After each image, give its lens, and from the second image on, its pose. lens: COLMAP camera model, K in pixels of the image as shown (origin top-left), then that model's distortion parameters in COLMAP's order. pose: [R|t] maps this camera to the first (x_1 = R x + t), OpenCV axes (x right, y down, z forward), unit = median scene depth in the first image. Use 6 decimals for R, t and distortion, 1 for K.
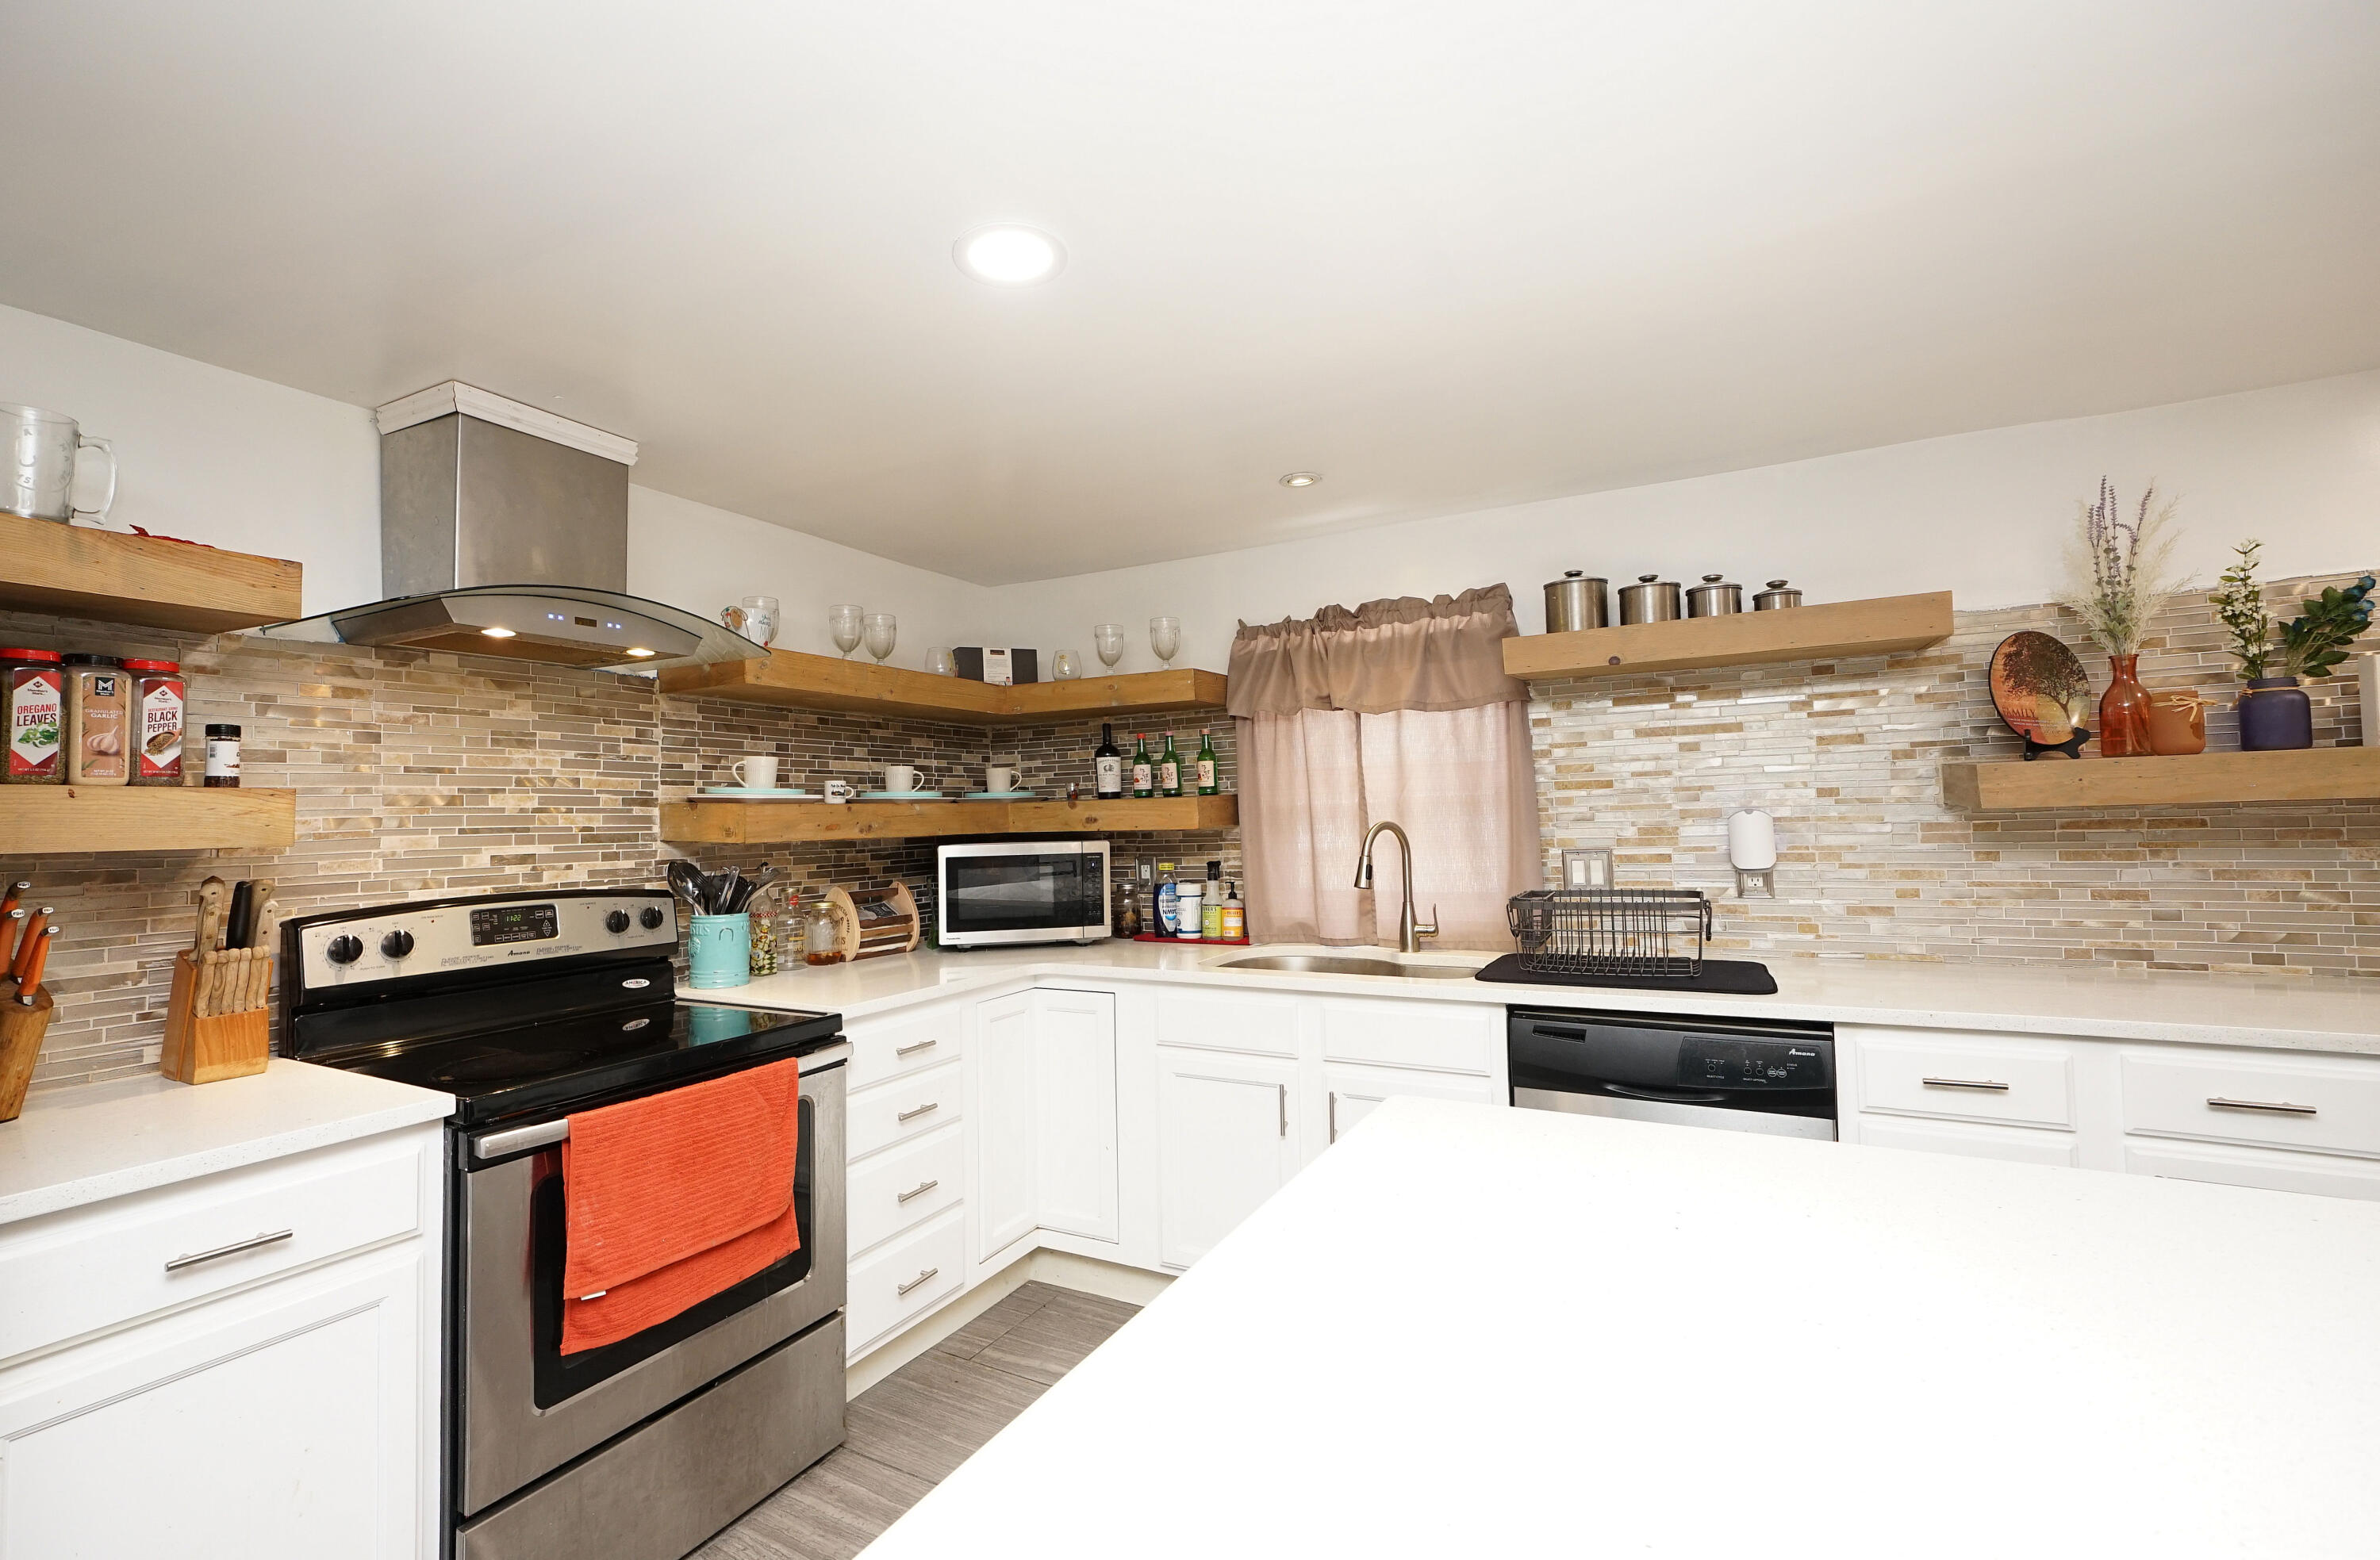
lens RADIAL K [[1023.1, 0, 1158.7], [0, 1023.1, 769.7], [0, 0, 1]] dist [-0.008351, 0.000023]
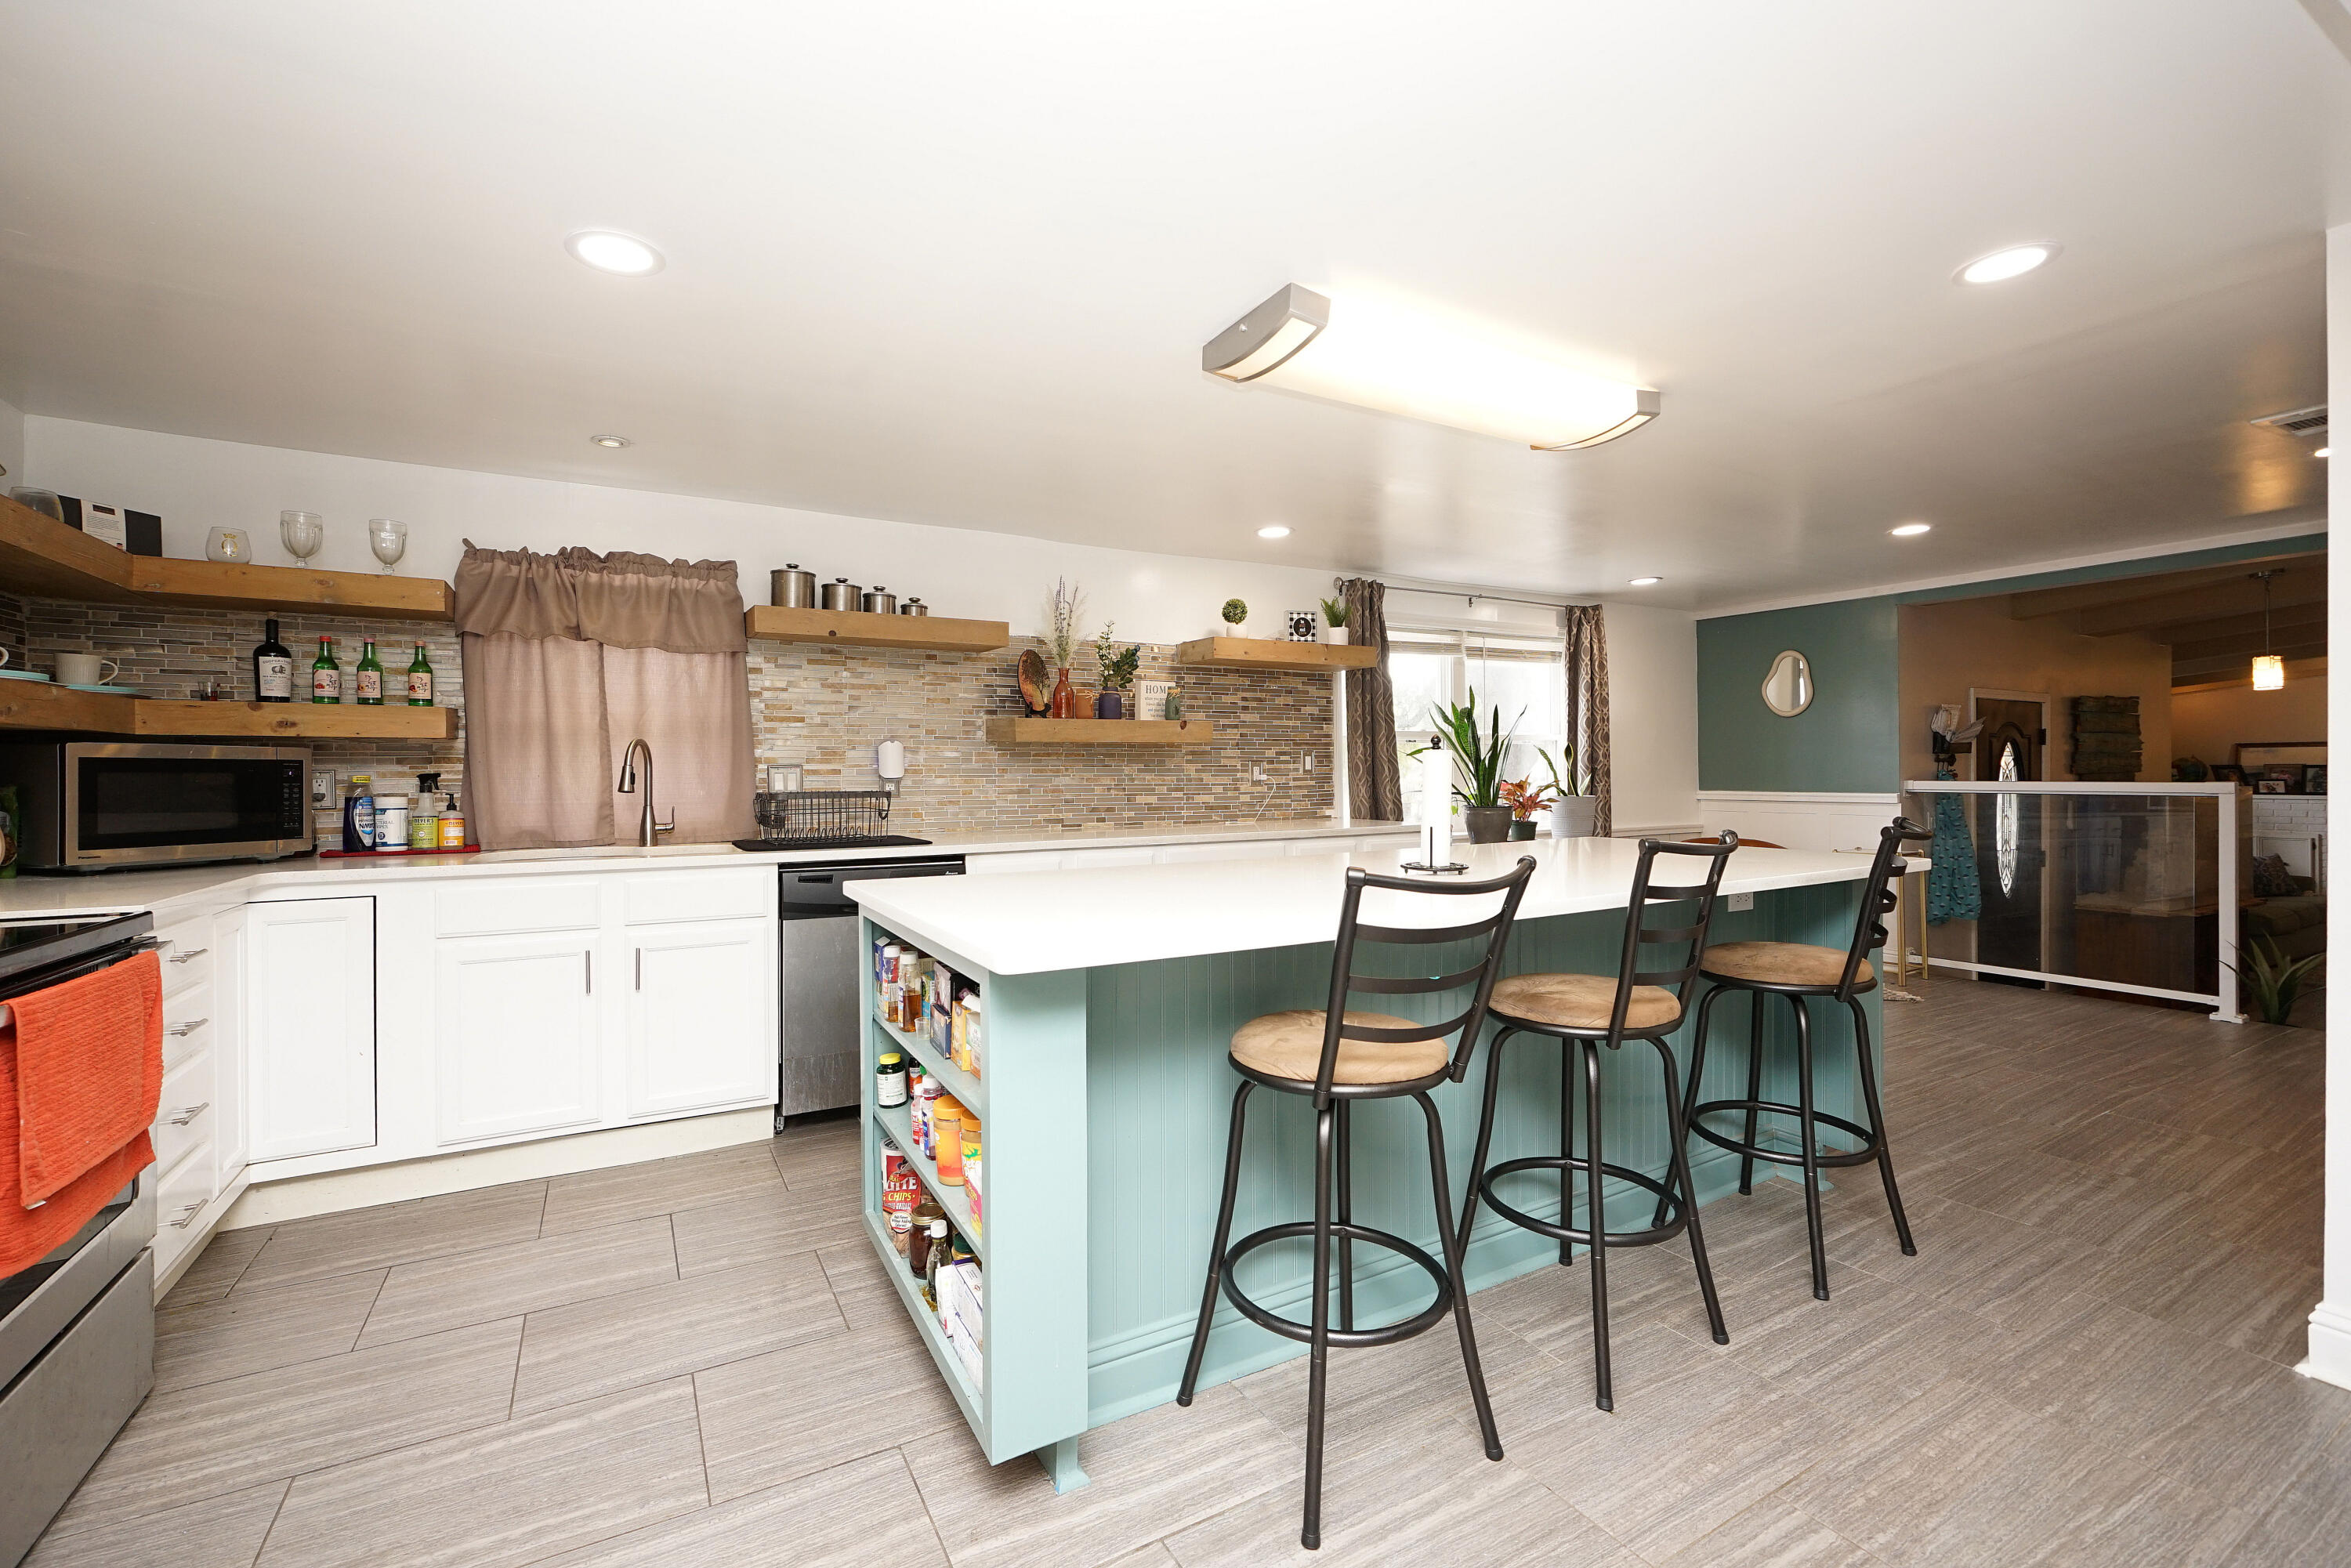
lens RADIAL K [[984.5, 0, 1151.8], [0, 984.5, 775.1], [0, 0, 1]] dist [-0.012019, 0.003319]
pose [[0.531752, 0.020735, 0.846646, -0.441004], [-0.050058, 0.998722, 0.006981, 0.056090], [-0.845419, -0.046094, 0.532111, -0.132514]]
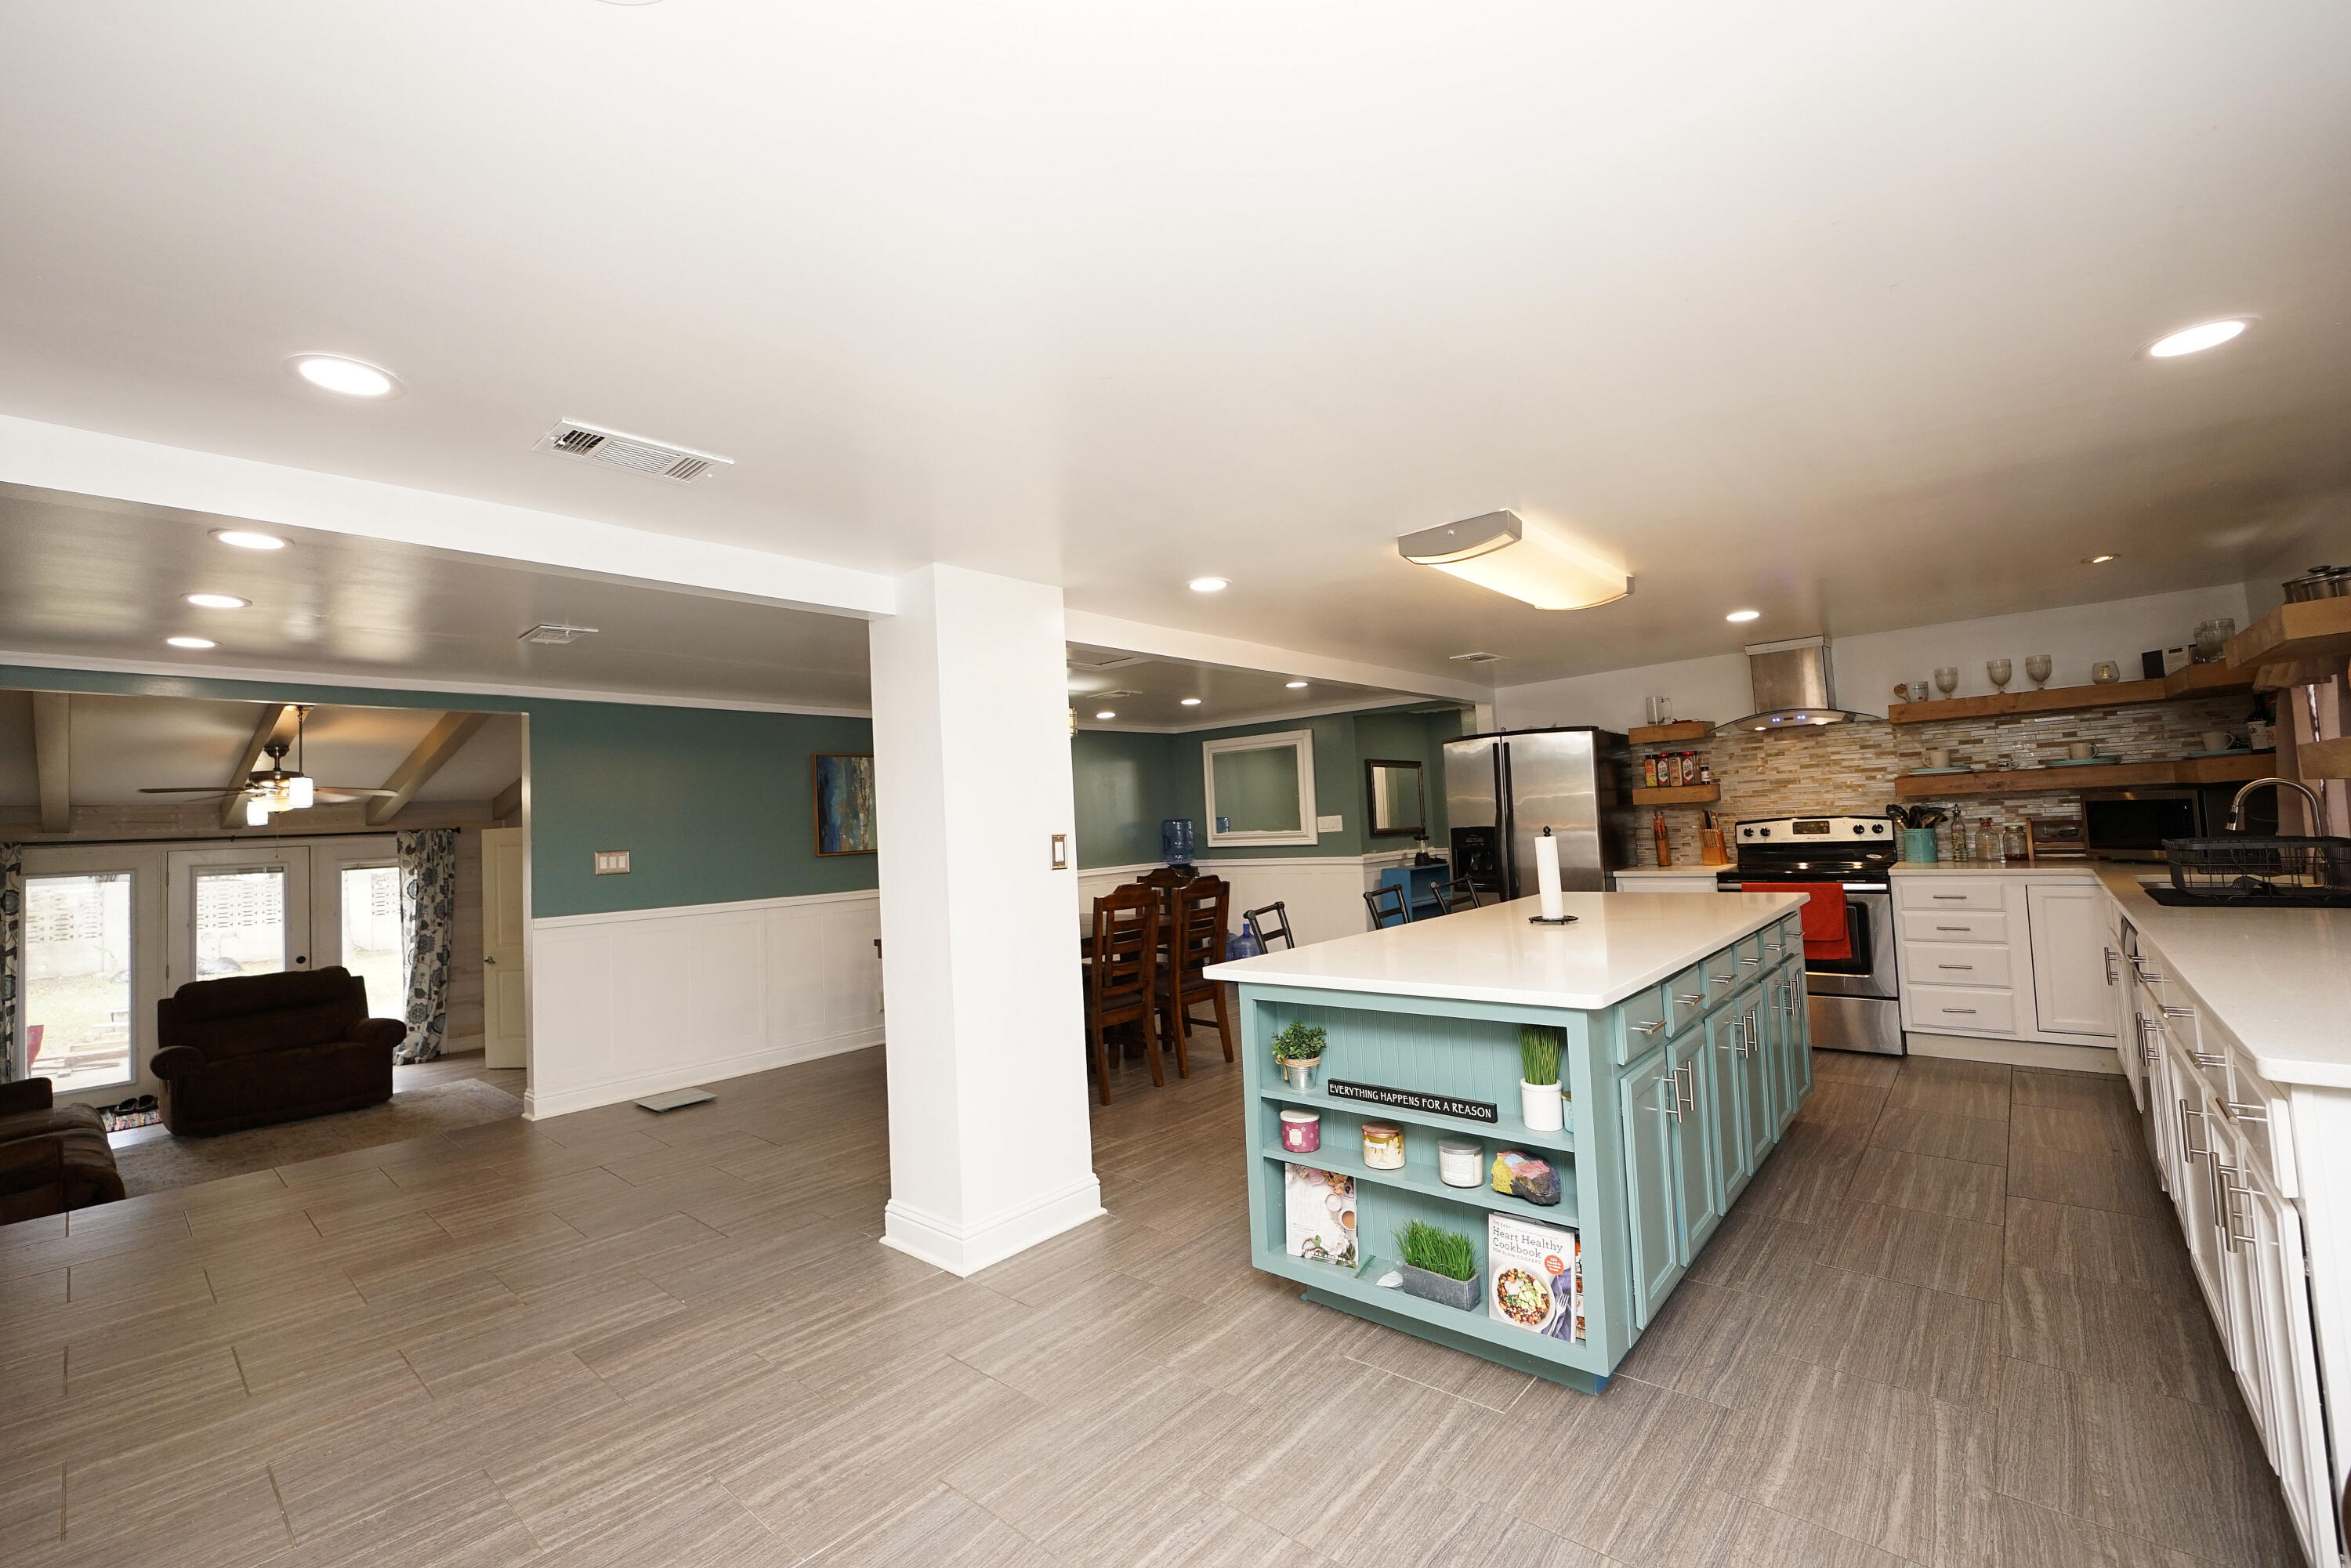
lens RADIAL K [[984.5, 0, 1151.8], [0, 984.5, 775.1], [0, 0, 1]] dist [-0.012019, 0.003319]
pose [[-0.224263, -0.013878, -0.974430, 1.722849], [0.104772, 0.993760, -0.038266, -0.052310], [0.968880, -0.110674, -0.221409, -0.069667]]
